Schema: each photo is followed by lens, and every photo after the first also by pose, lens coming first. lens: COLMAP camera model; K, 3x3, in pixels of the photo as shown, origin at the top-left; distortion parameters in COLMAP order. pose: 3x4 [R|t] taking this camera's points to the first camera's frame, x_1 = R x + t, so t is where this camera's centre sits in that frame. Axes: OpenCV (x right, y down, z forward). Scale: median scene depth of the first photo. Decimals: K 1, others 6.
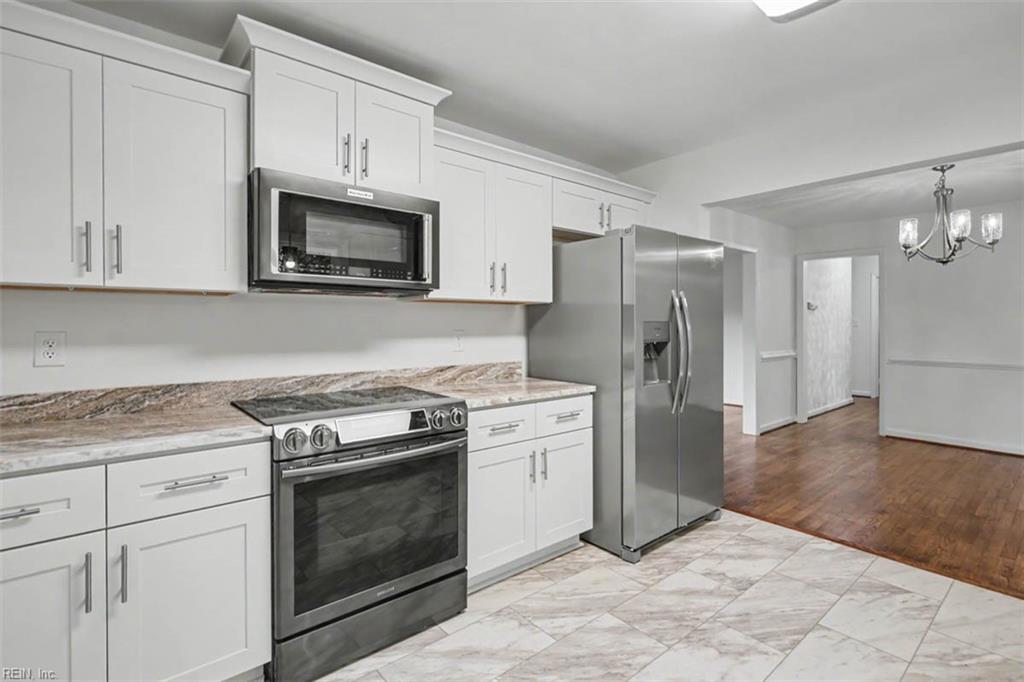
lens RADIAL K [[420.9, 0, 512.0], [0, 420.9, 341.0], [0, 0, 1]] dist [0.006027, -0.000085]
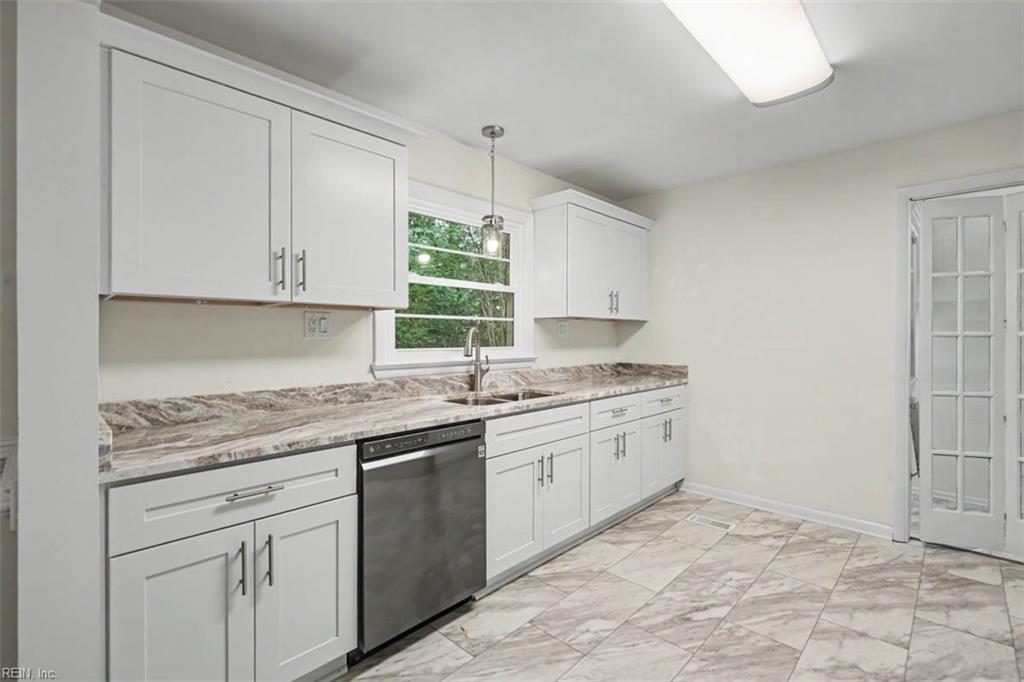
lens RADIAL K [[490.1, 0, 529.1], [0, 490.1, 352.7], [0, 0, 1]] dist [-0.018851, -0.000142]
pose [[0.972621, -0.002783, 0.232378, -0.442905], [0.004162, 0.999977, -0.005446, 0.014401], [-0.232358, 0.006264, 0.972610, -0.317109]]
